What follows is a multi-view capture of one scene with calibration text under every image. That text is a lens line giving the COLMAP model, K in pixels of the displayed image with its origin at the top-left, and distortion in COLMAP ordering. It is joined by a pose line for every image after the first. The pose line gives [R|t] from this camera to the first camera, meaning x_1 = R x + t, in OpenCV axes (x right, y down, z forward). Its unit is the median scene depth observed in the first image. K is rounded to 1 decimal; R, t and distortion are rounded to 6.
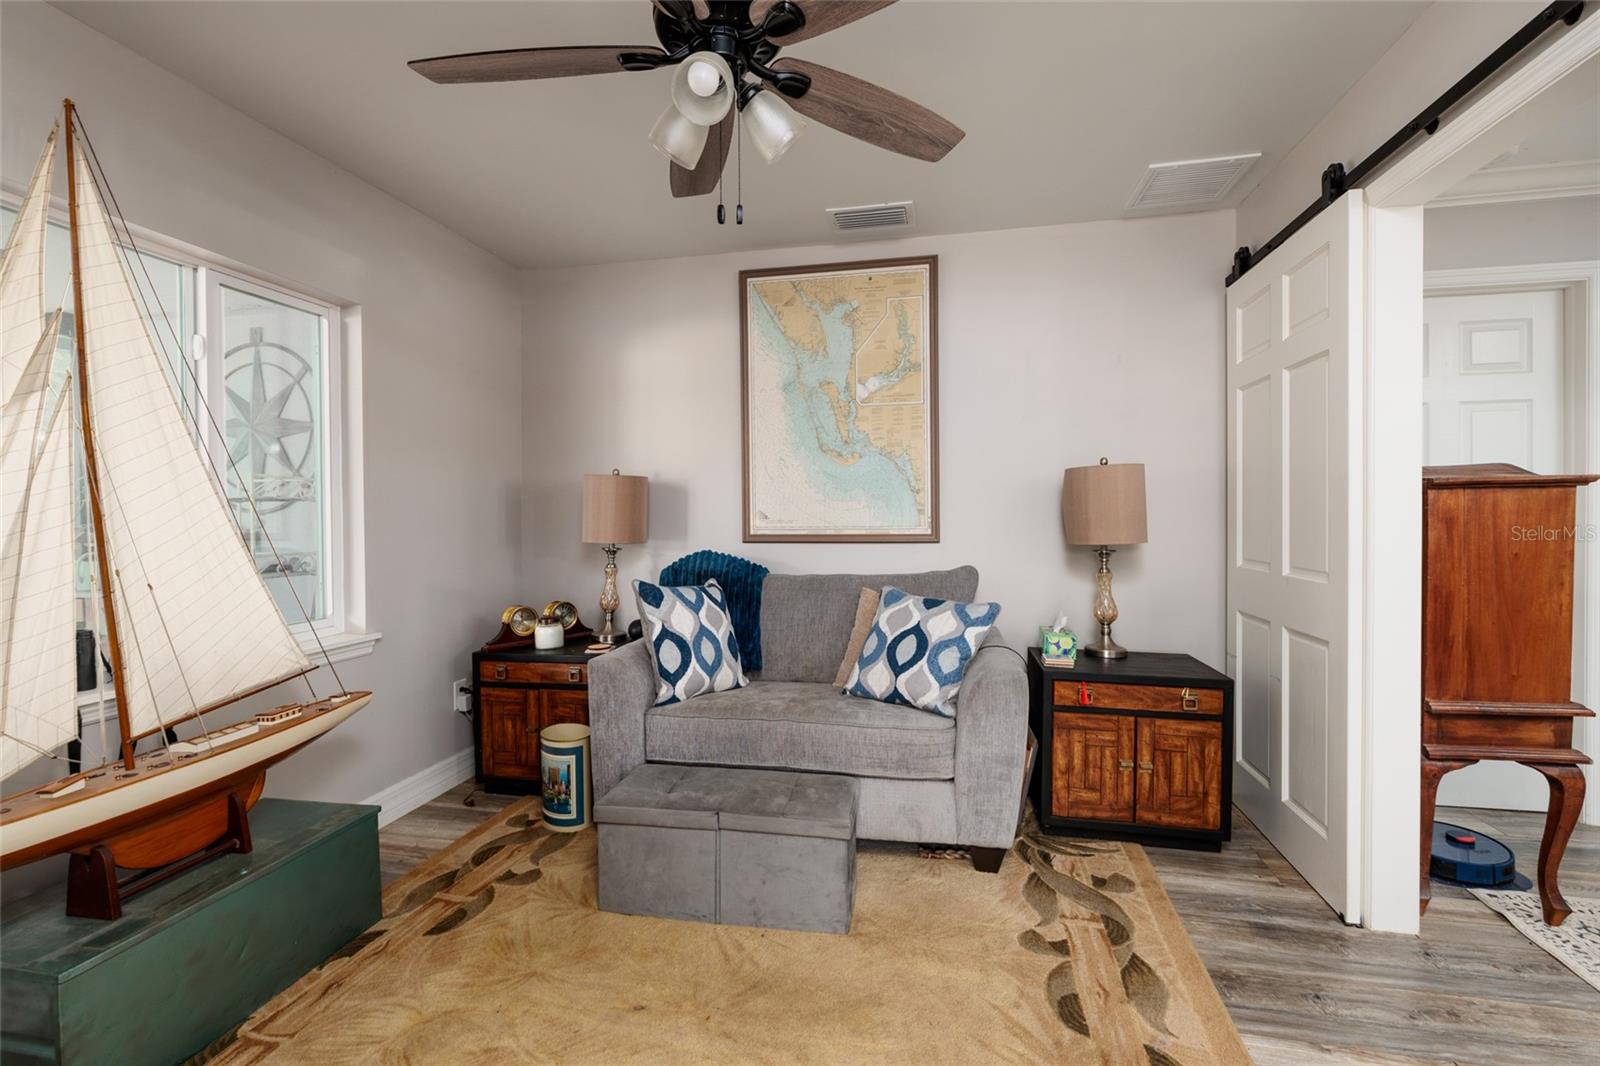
lens RADIAL K [[728.1, 0, 805.4], [0, 728.1, 518.4], [0, 0, 1]] dist [0.000192, 0.000168]
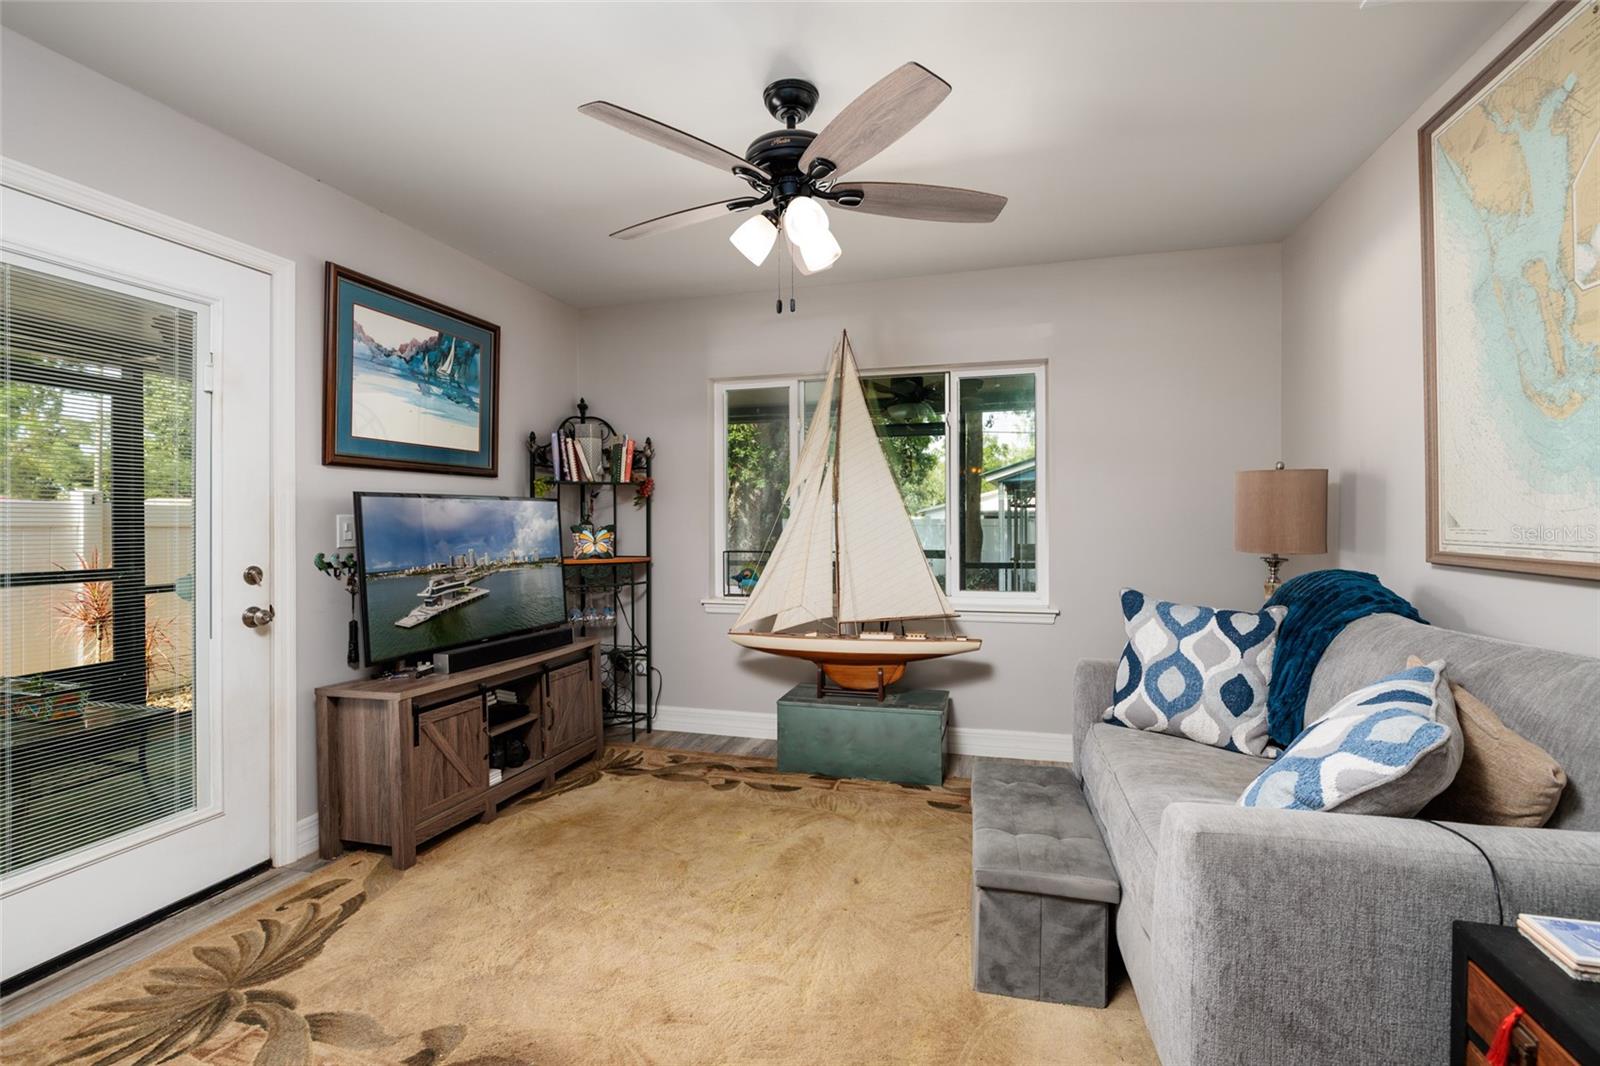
lens RADIAL K [[728.1, 0, 805.4], [0, 728.1, 518.4], [0, 0, 1]] dist [0.000192, 0.000168]
pose [[-0.093663, 0.006699, -0.995581, 0.738036], [-0.006727, 0.999950, 0.007361, -0.008714], [0.995581, 0.007387, -0.093613, 0.676195]]
